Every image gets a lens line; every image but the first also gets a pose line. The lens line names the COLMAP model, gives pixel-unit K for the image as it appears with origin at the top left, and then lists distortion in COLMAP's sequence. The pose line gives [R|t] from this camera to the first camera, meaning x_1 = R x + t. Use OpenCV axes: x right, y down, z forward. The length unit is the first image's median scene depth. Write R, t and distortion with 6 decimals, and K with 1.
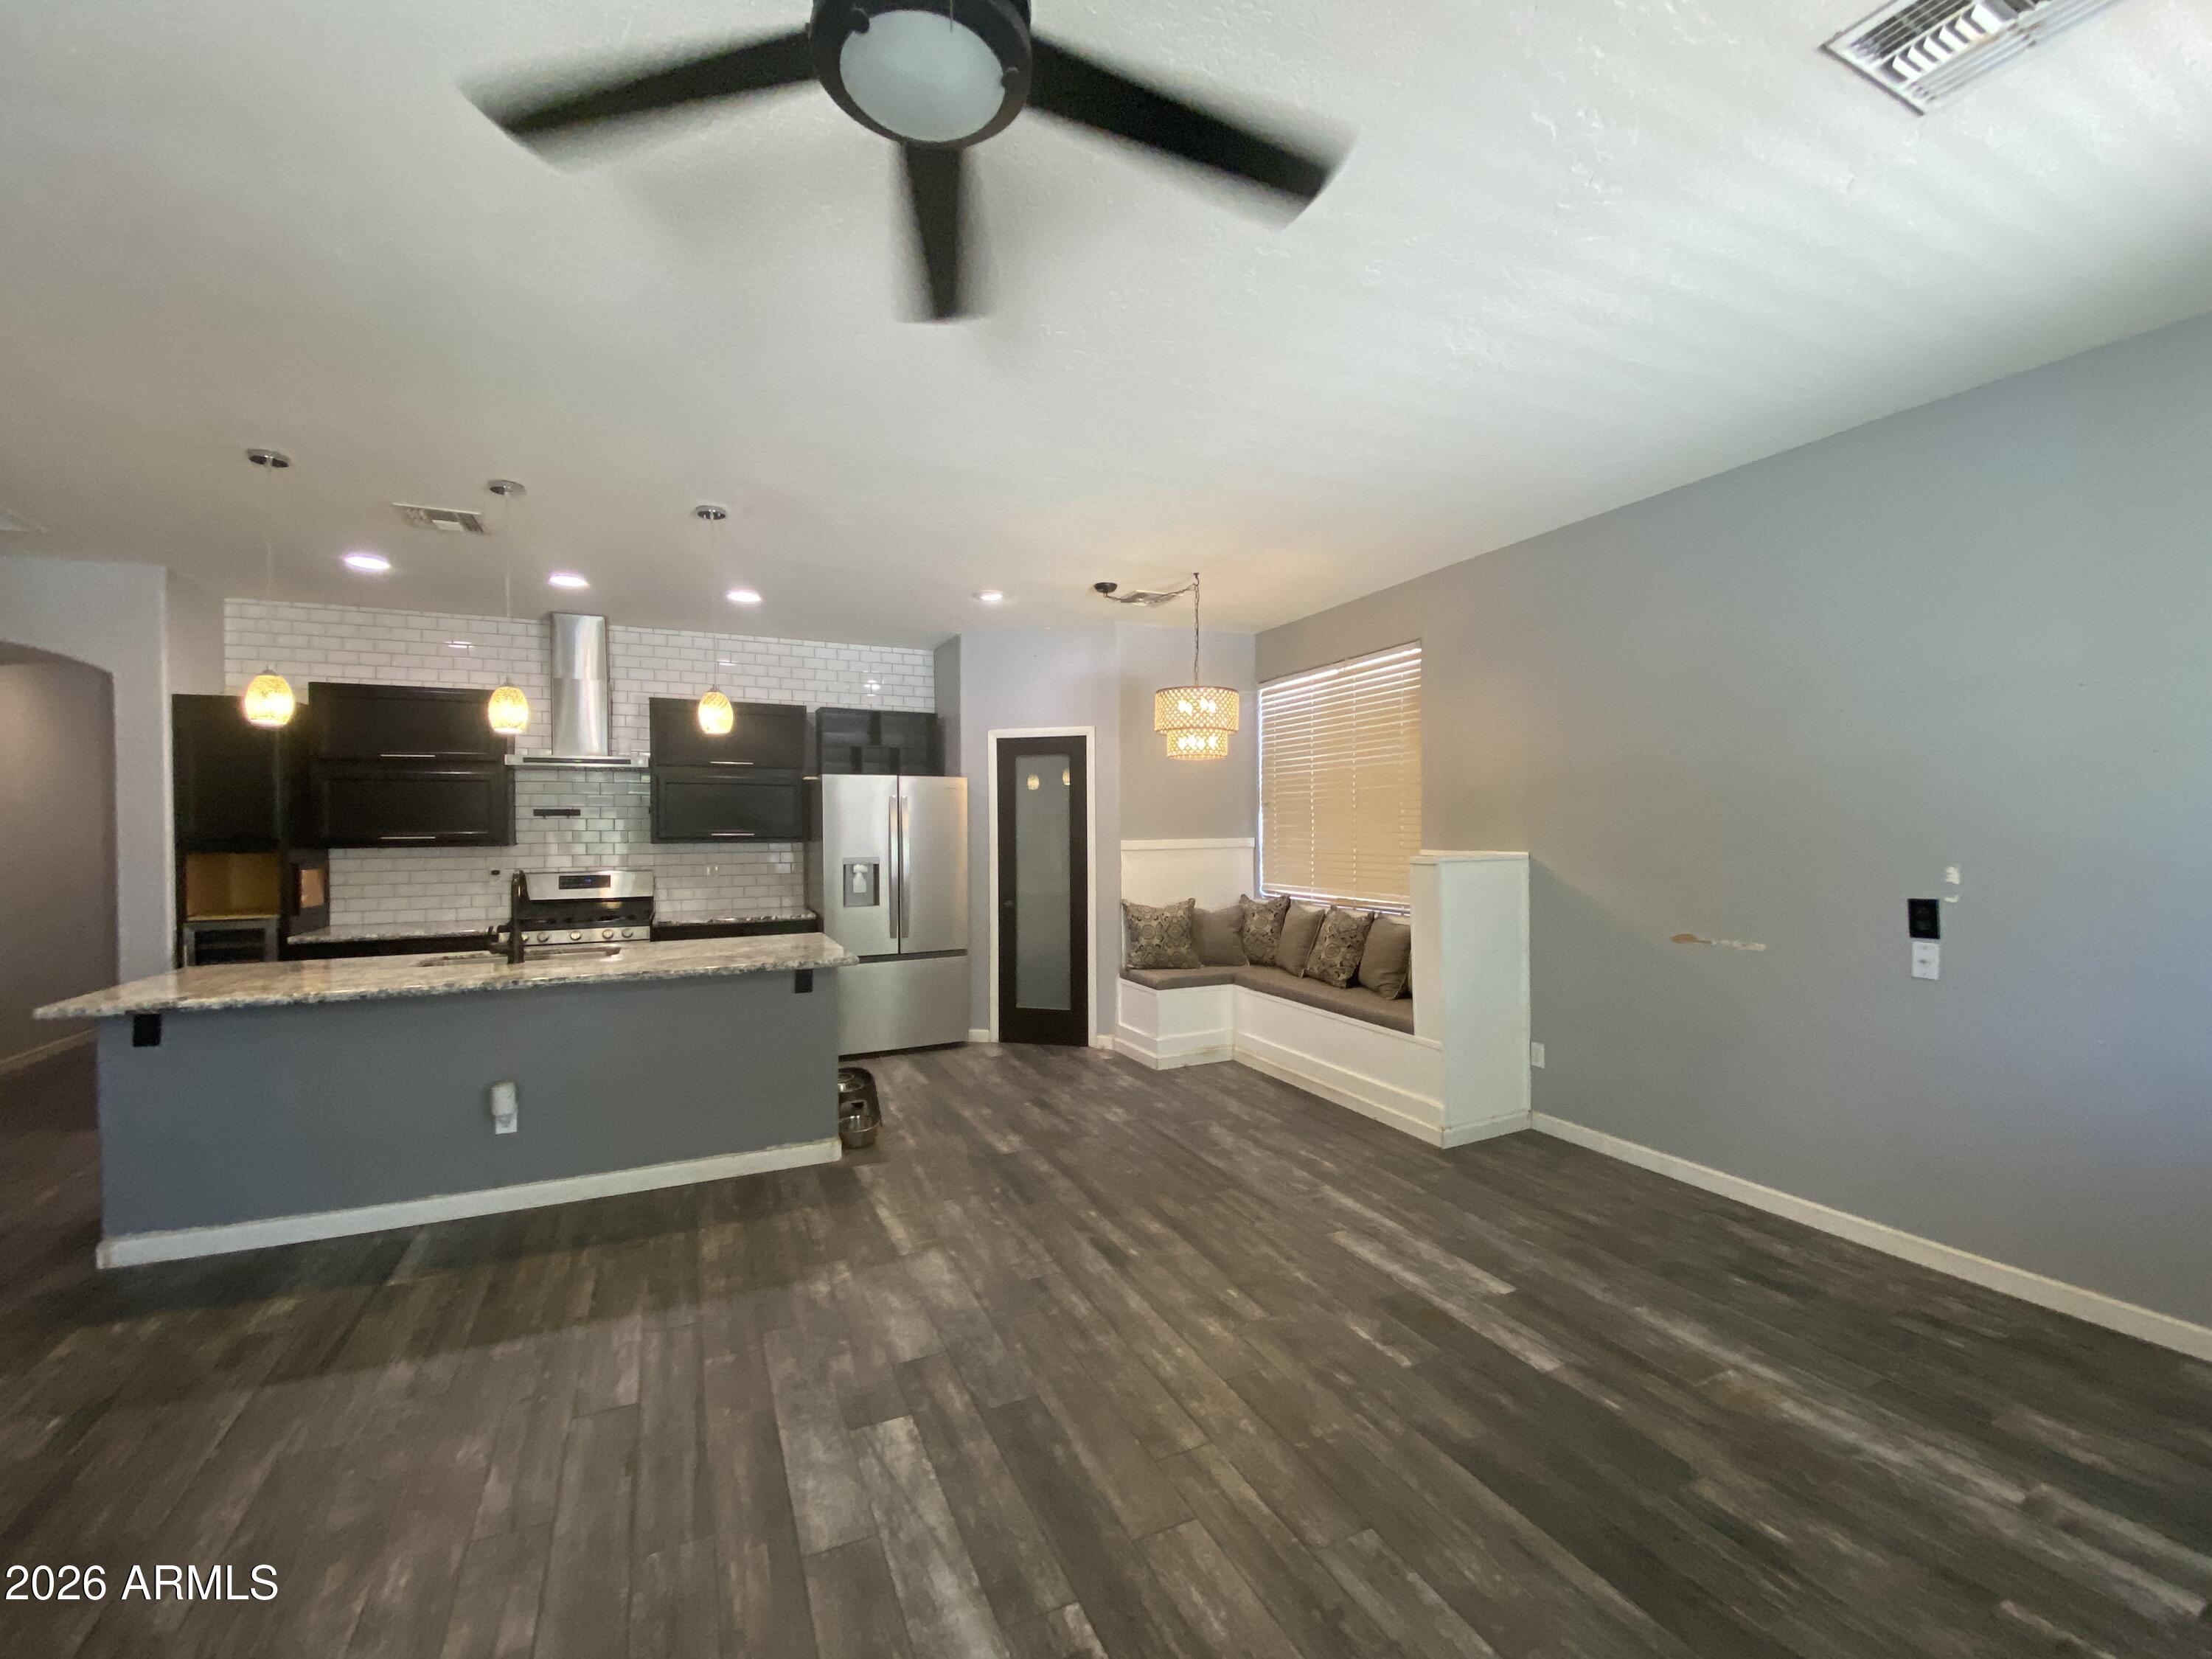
lens RADIAL K [[909.9, 0, 1099.3], [0, 909.9, 831.7], [0, 0, 1]] dist [0.026084, -0.024879]
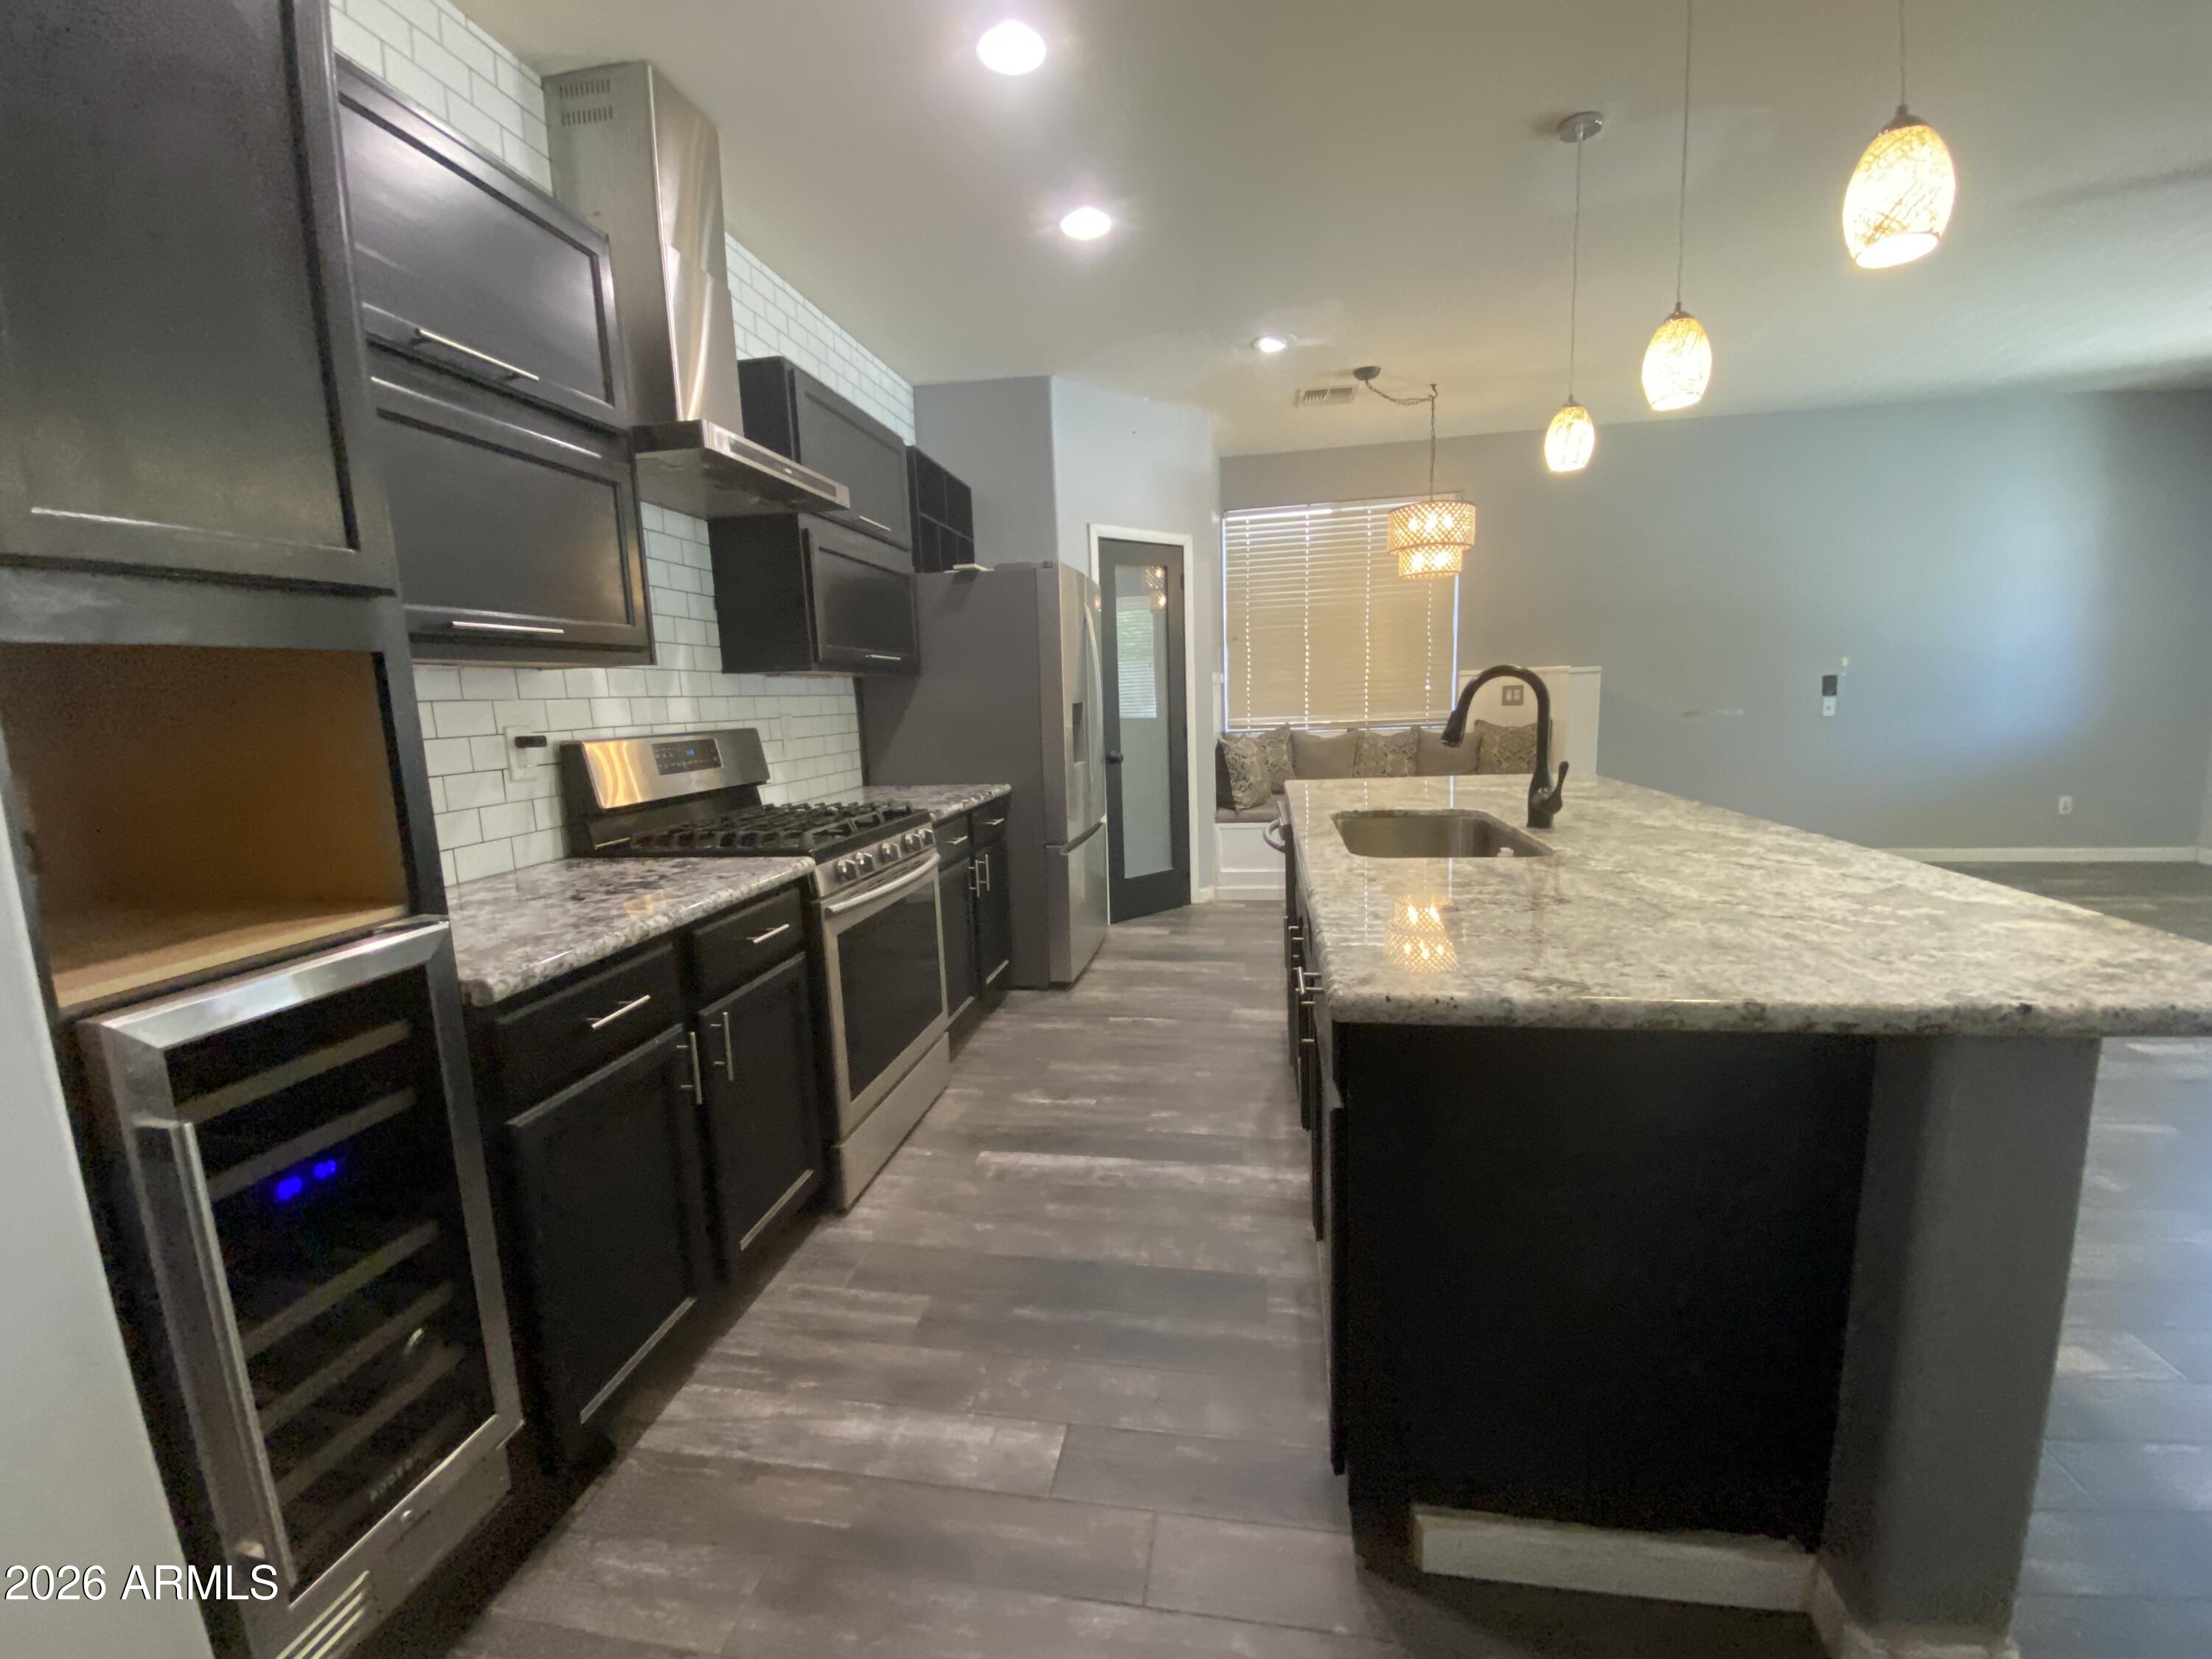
lens RADIAL K [[917.2, 0, 1101.6], [0, 917.2, 833.4], [0, 0, 1]] dist [0.025844, -0.025423]
pose [[0.571899, -0.138052, 0.808624, -1.196287], [0.038972, 0.989197, 0.141317, 0.052592], [-0.819398, -0.049305, 0.571101, 0.851675]]
